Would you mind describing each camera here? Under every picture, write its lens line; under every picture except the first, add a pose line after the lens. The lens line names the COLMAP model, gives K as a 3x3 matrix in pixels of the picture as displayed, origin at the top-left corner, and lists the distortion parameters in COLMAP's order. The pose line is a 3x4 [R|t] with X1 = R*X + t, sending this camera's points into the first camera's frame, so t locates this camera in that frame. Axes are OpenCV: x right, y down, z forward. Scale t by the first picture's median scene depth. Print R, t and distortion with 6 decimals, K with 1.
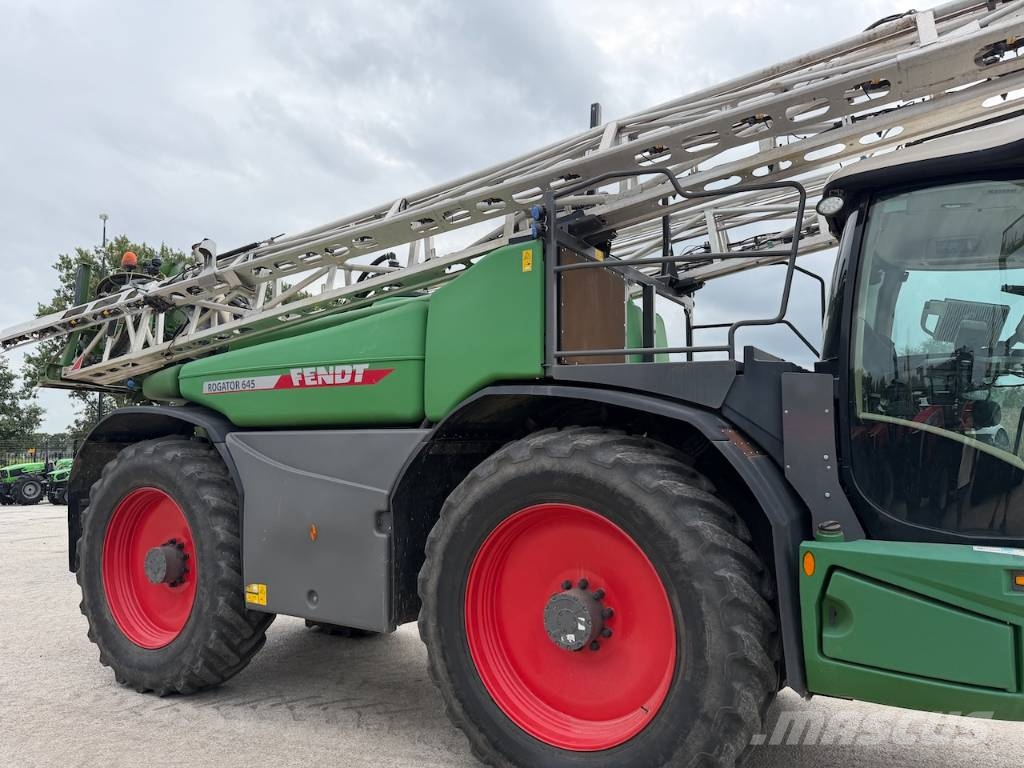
lens RADIAL K [[714.8, 0, 512.0], [0, 714.8, 384.0], [0, 0, 1]] dist [0.107595, -0.153599]
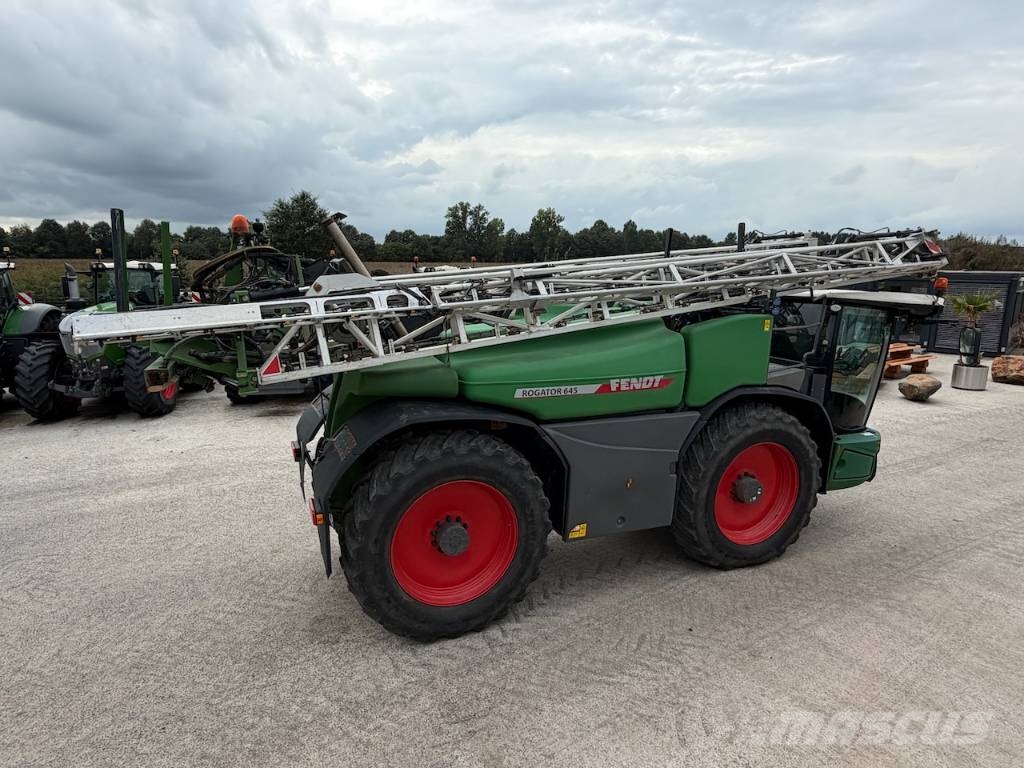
lens RADIAL K [[644.2, 0, 512.0], [0, 644.2, 384.0], [0, 0, 1]] dist [0.012247, -0.000834]
pose [[0.578216, -0.137710, 0.804178, -1.529574], [-0.087789, 0.969429, 0.229130, -0.303878], [-0.811147, -0.203085, 0.548450, 0.488867]]
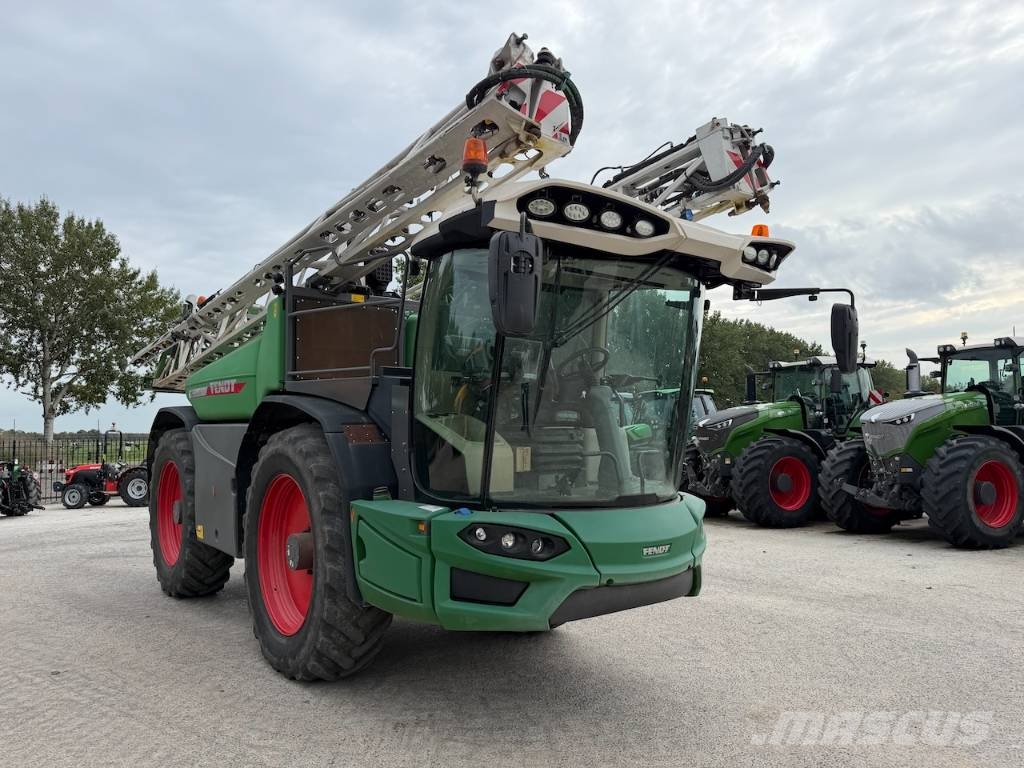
lens RADIAL K [[714.3, 0, 516.2], [0, 714.3, 384.5], [0, 0, 1]] dist [0.108212, -0.135588]
pose [[0.937627, -0.020402, -0.347043, 0.853768], [0.028851, 0.999399, 0.019195, -0.029036], [0.346443, -0.028010, 0.937653, -0.193931]]
